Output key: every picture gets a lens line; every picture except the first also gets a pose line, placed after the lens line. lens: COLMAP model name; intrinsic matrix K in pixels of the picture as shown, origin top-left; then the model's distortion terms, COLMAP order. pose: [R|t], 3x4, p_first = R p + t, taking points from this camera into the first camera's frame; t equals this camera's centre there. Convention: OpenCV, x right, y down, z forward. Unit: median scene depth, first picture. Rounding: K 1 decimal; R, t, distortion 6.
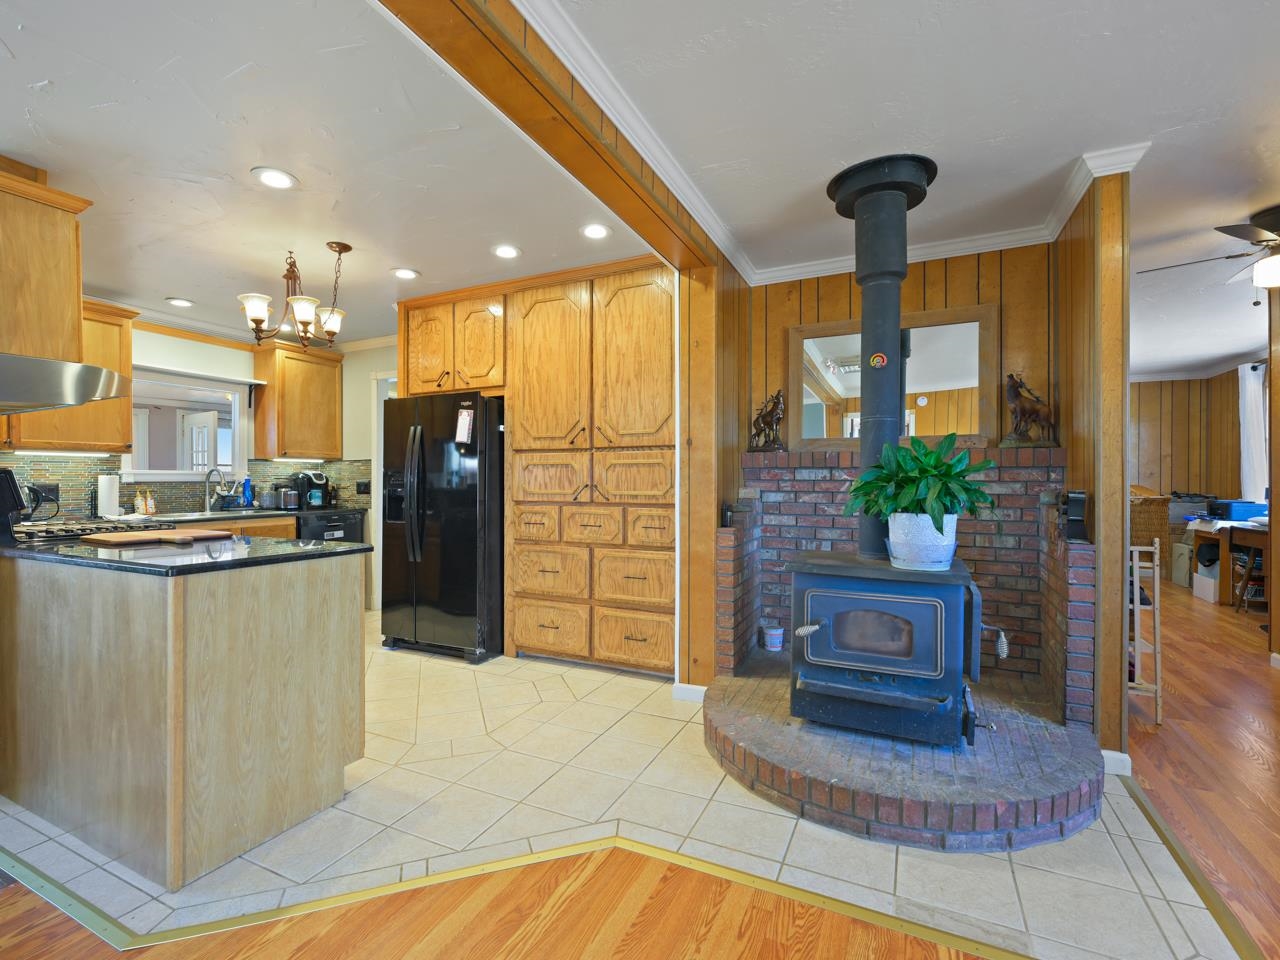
lens RADIAL K [[579.1, 0, 638.1], [0, 579.1, 481.7], [0, 0, 1]] dist [-0.000710, 0.000284]
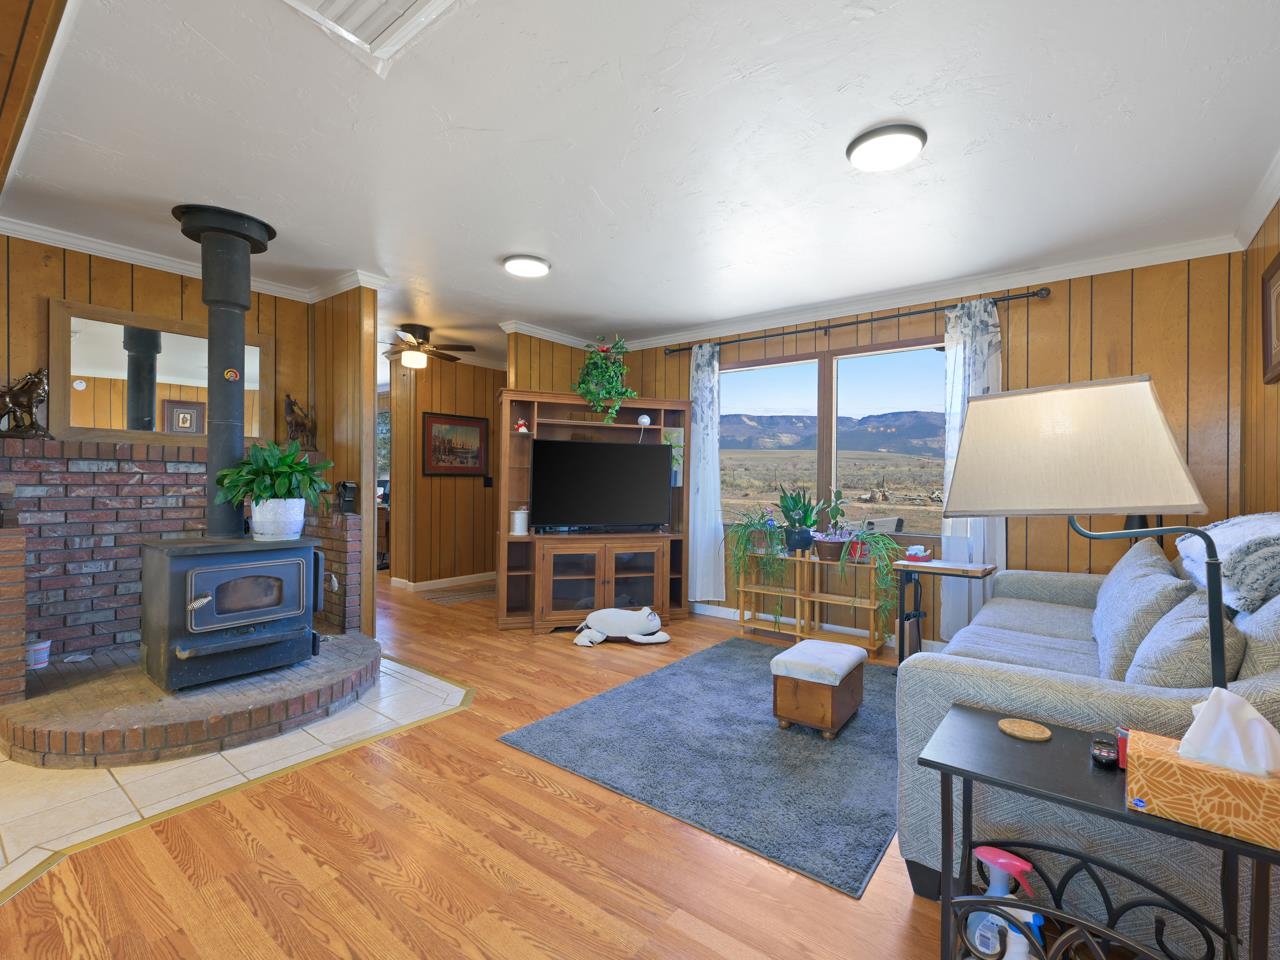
lens RADIAL K [[579.1, 0, 636.1], [0, 579.1, 475.7], [0, 0, 1]] dist [-0.000710, 0.000284]
pose [[0.219198, 0.004250, 0.975671, -0.421215], [-0.005488, 0.999980, -0.003123, 0.000750], [-0.975665, -0.004670, 0.219217, -0.066652]]
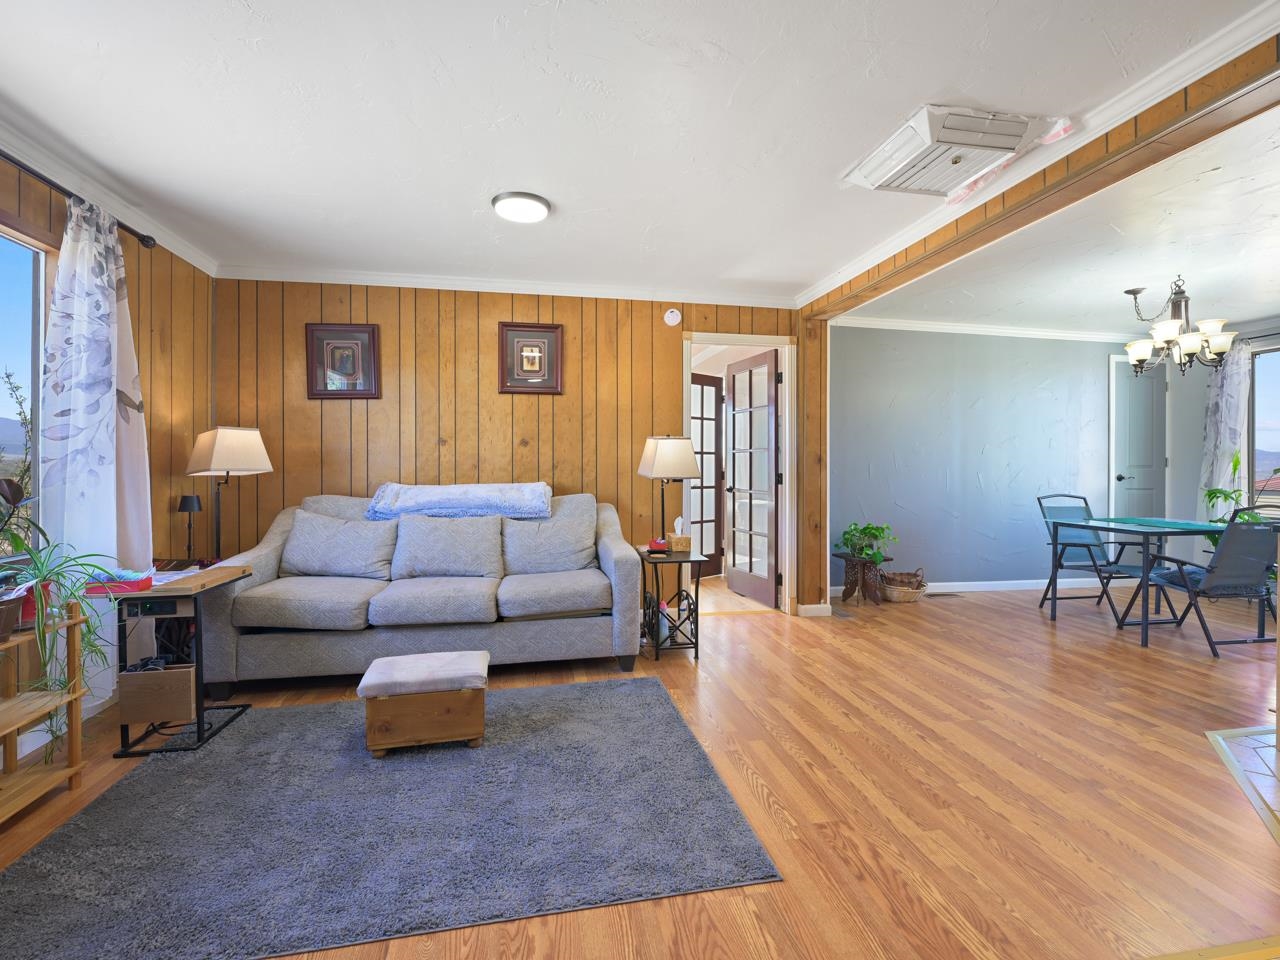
lens RADIAL K [[579.1, 0, 634.3], [0, 579.1, 463.1], [0, 0, 1]] dist [-0.000710, 0.000284]
pose [[-0.802677, -0.006137, -0.596382, 0.657805], [-0.004371, 0.999981, -0.004407, 0.001310], [0.596398, -0.000930, -0.802688, 0.581139]]
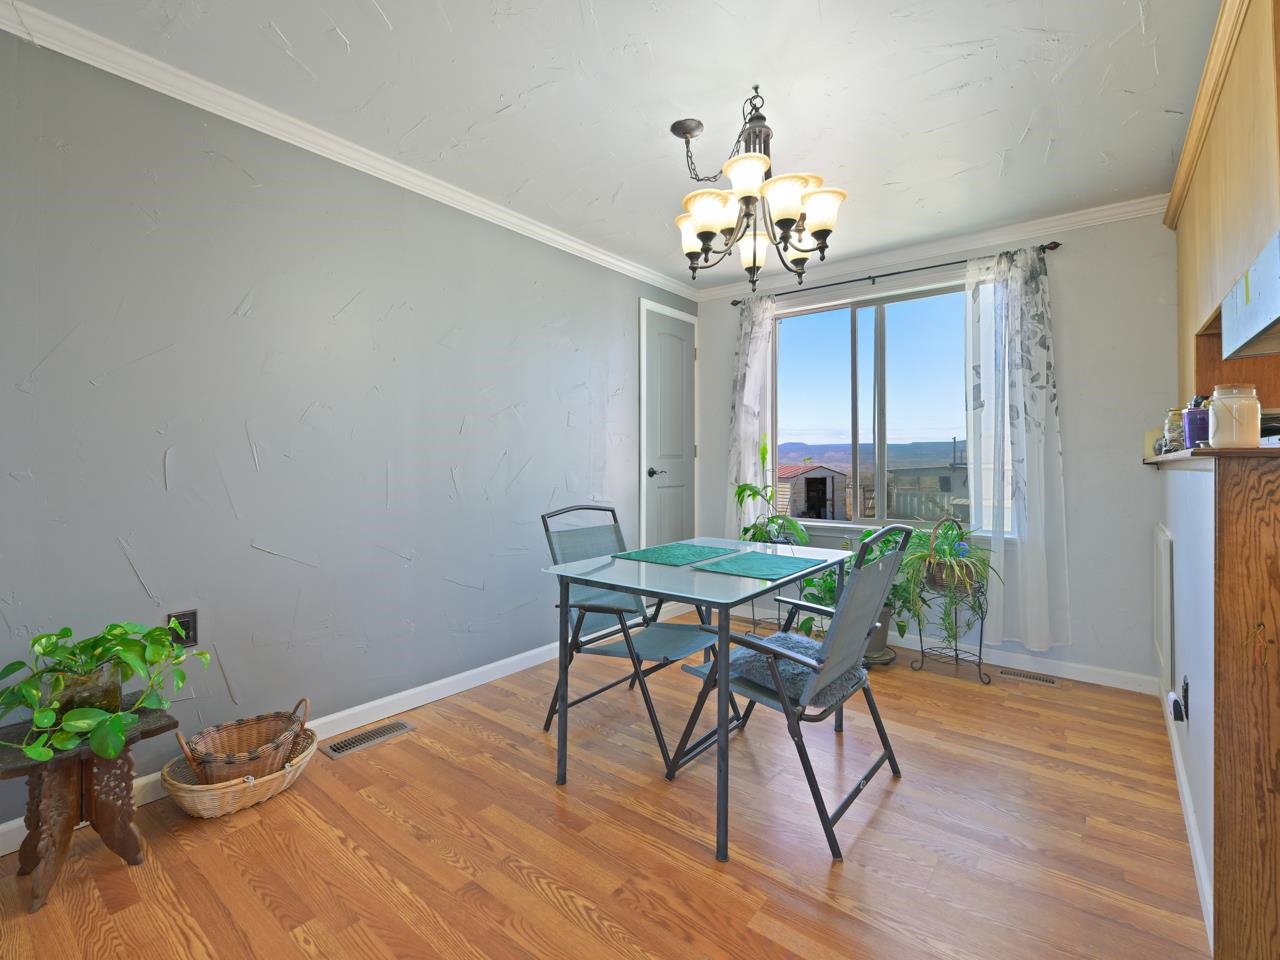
lens RADIAL K [[579.1, 0, 636.2], [0, 579.1, 454.9], [0, 0, 1]] dist [-0.000710, 0.000284]
pose [[-0.228005, -0.006218, -0.973640, -0.291562], [0.002129, 0.999974, -0.006884, 0.003118], [0.973658, -0.003643, -0.227986, 0.317492]]
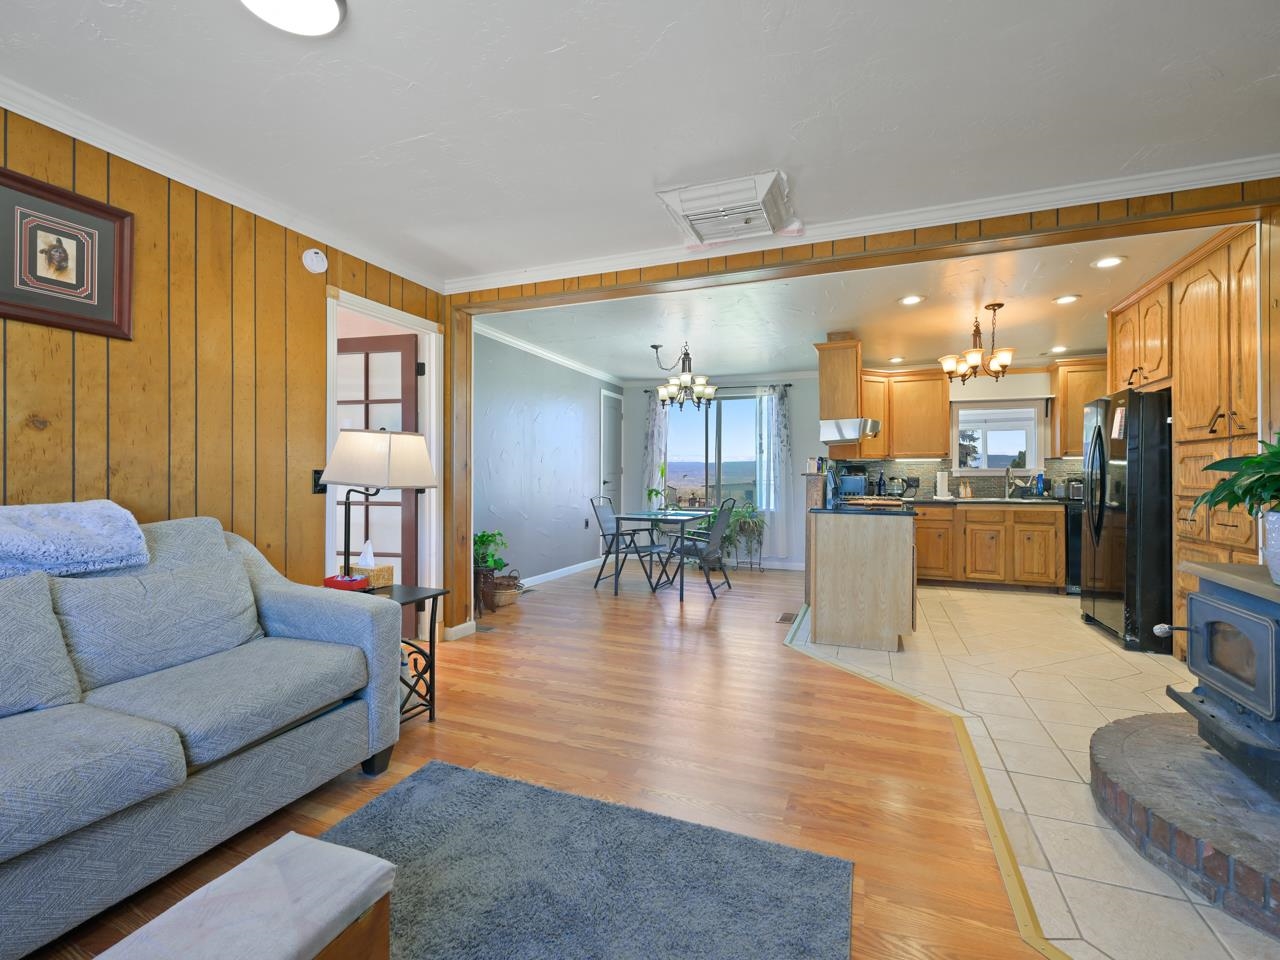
lens RADIAL K [[579.1, 0, 639.6], [0, 579.1, 472.8], [0, 0, 1]] dist [-0.000710, 0.000284]
pose [[0.070256, -0.005702, -0.997513, 0.764158], [-0.005224, 0.999968, -0.006084, 0.007011], [0.997515, 0.005639, 0.070224, 0.050485]]
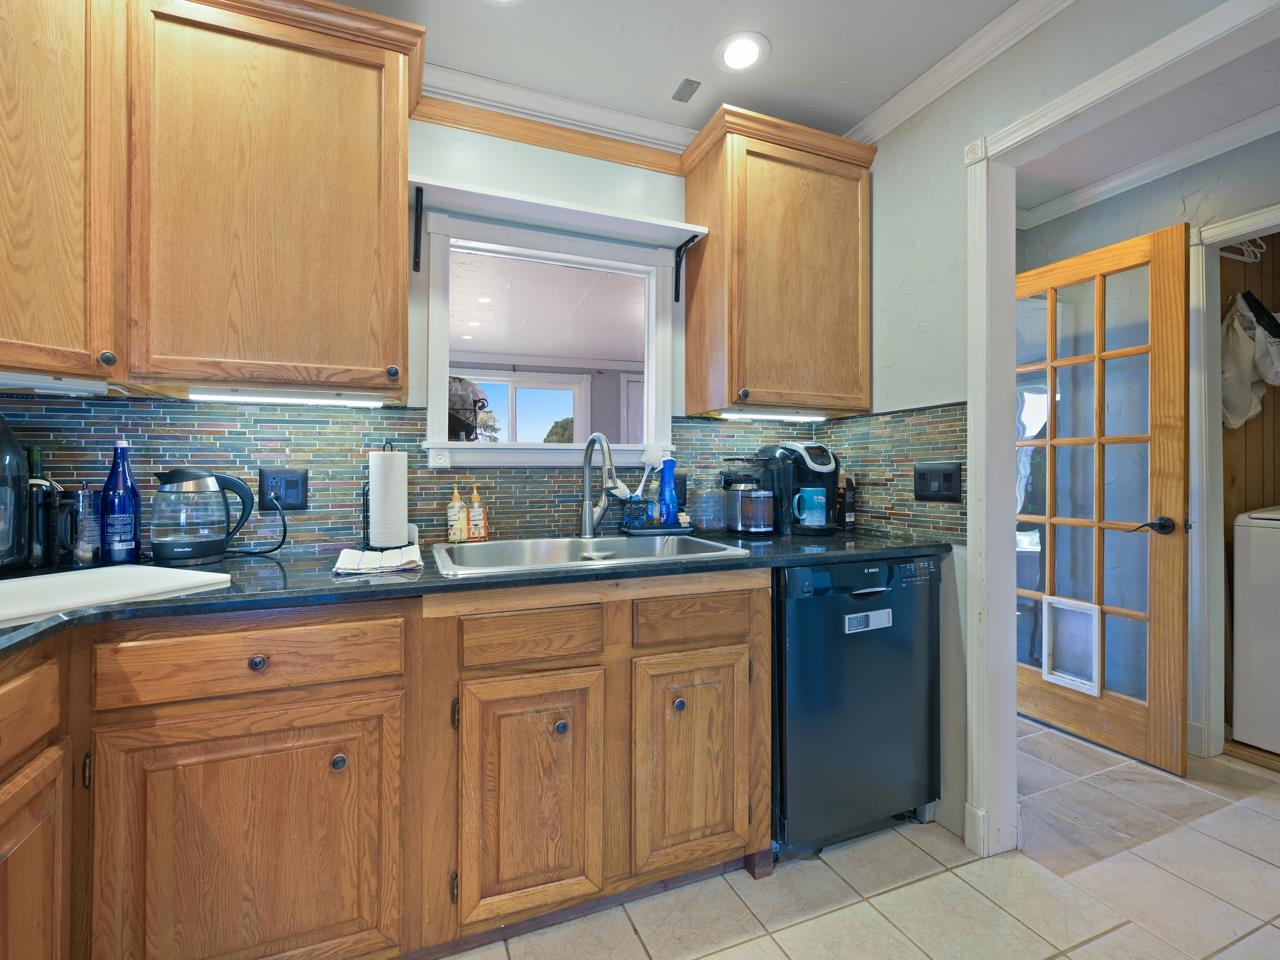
lens RADIAL K [[579.1, 0, 634.4], [0, 579.1, 468.0], [0, 0, 1]] dist [-0.000710, 0.000284]
pose [[0.738057, -0.002803, -0.674733, -0.583120], [-0.003123, 0.999966, -0.007571, 0.005476], [0.674731, 0.007695, 0.738023, 0.961990]]
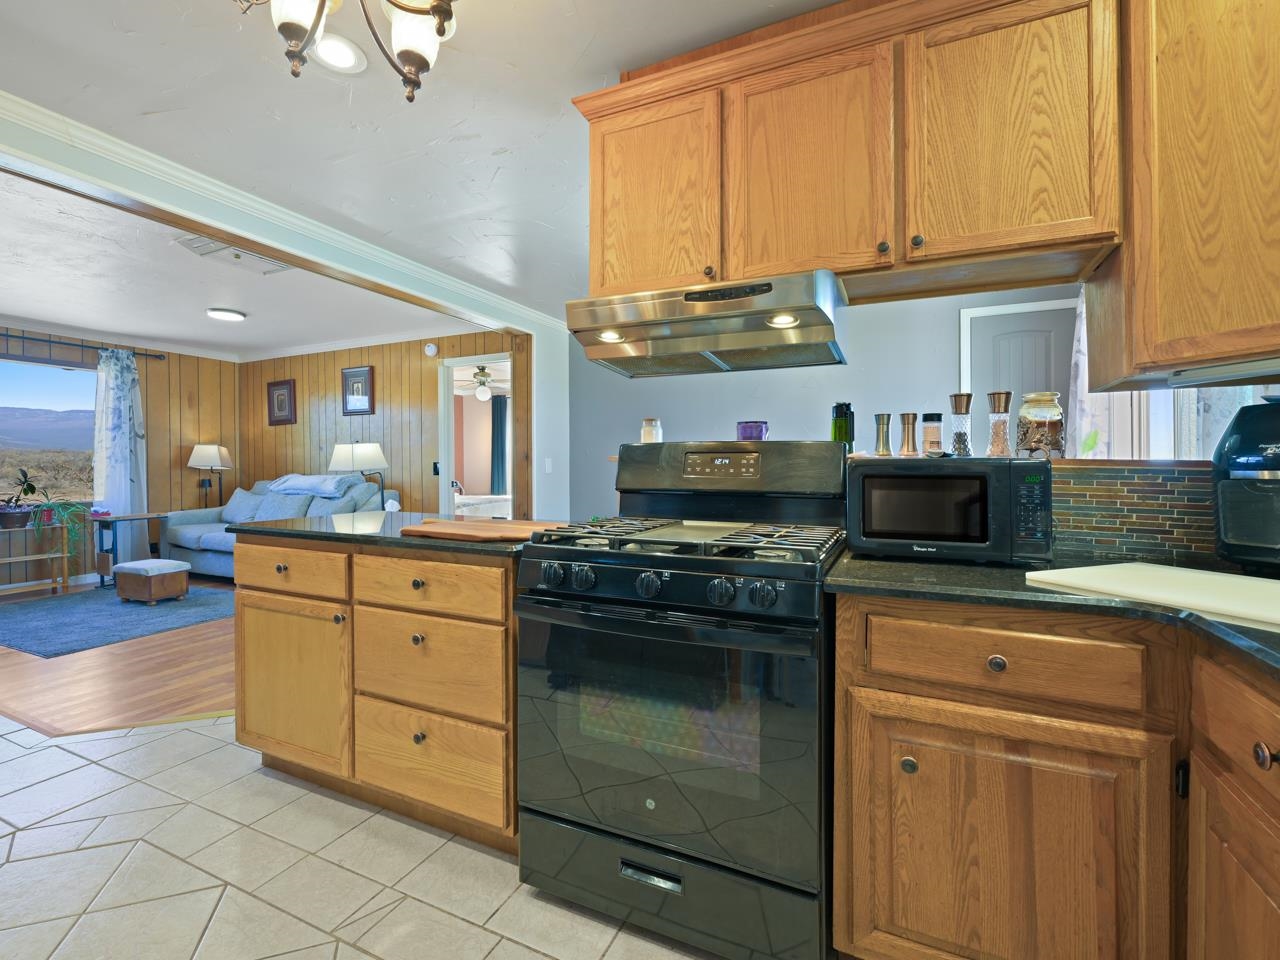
lens RADIAL K [[579.1, 0, 637.0], [0, 579.1, 467.6], [0, 0, 1]] dist [-0.000710, 0.000284]
pose [[-0.999929, -0.000768, -0.011915, -0.738591], [-0.000825, 0.999988, 0.004789, 0.006573], [0.011911, 0.004798, -0.999918, 1.288252]]
